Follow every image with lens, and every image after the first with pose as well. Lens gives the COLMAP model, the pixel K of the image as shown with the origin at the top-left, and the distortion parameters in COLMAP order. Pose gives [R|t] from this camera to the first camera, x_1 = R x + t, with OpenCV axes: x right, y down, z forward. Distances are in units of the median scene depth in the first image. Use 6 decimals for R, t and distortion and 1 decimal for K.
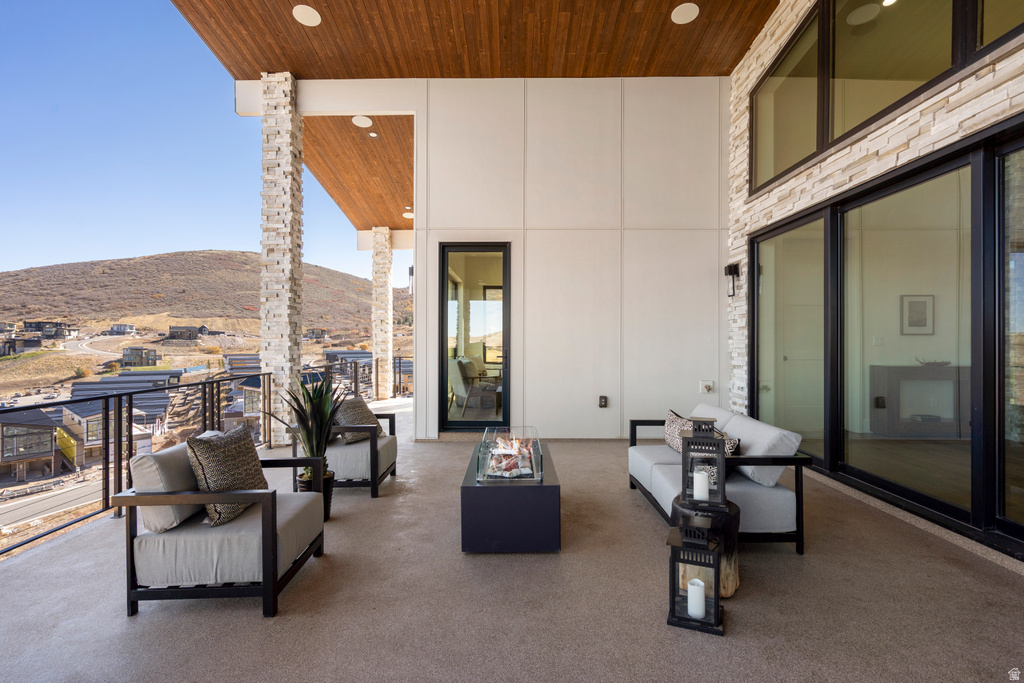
lens RADIAL K [[499.8, 0, 512.1], [0, 499.8, 338.2], [0, 0, 1]] dist [-0.000703, 0.000160]
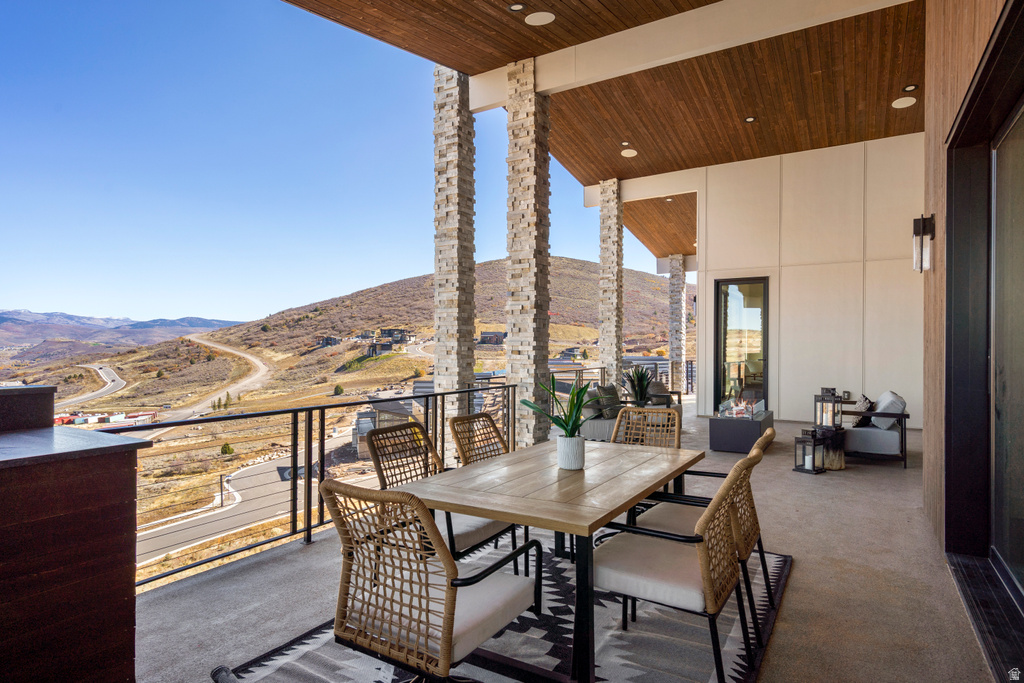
lens RADIAL K [[571.2, 0, 510.6], [0, 571.2, 343.8], [0, 0, 1]] dist [0.003904, 0.001461]
pose [[0.854908, 0.001406, -0.518778, 0.145879], [-0.000669, 0.999998, 0.001608, -0.006206], [0.518780, -0.001028, 0.854907, -0.504415]]
